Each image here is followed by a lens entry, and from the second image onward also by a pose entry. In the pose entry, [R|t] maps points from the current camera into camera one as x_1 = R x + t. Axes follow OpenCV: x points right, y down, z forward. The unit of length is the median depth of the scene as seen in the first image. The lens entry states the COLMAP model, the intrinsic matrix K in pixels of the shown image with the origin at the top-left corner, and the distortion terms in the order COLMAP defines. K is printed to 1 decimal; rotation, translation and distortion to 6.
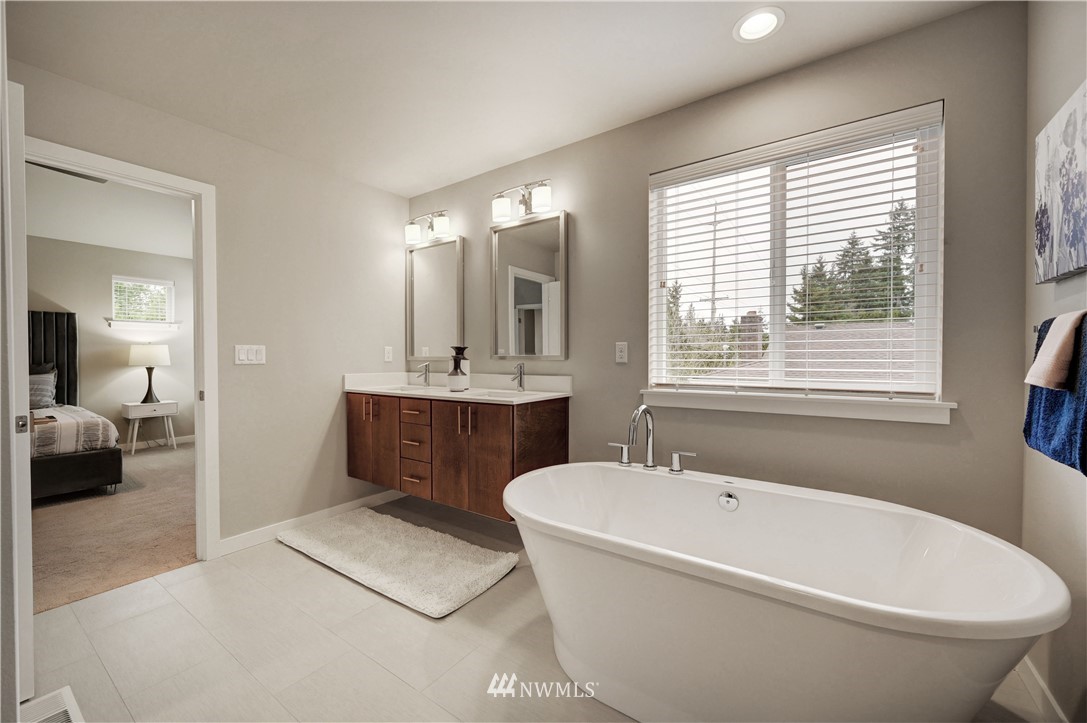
lens RADIAL K [[428.4, 0, 538.3], [0, 428.4, 356.8], [0, 0, 1]] dist [-0.003114, -0.000491]
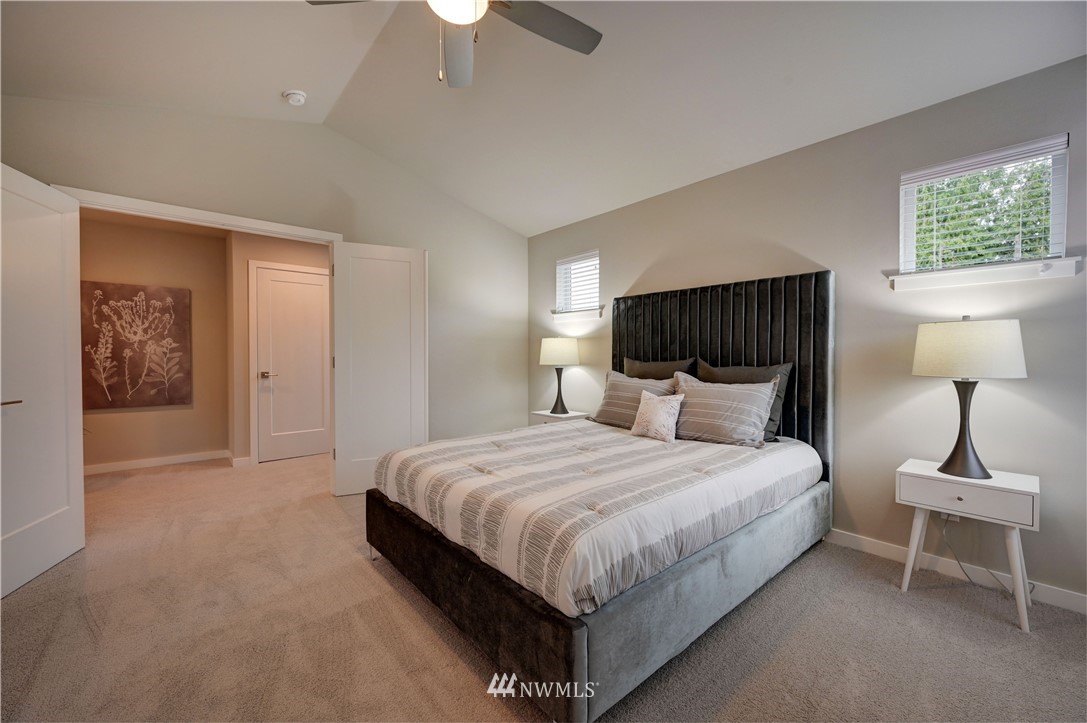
lens RADIAL K [[428.4, 0, 538.3], [0, 428.4, 360.3], [0, 0, 1]] dist [-0.003114, -0.000491]
pose [[-0.238833, 0.014294, -0.970955, -0.458190], [0.001229, 0.999895, 0.014418, 0.000292], [0.971060, 0.002250, -0.238826, 0.736234]]
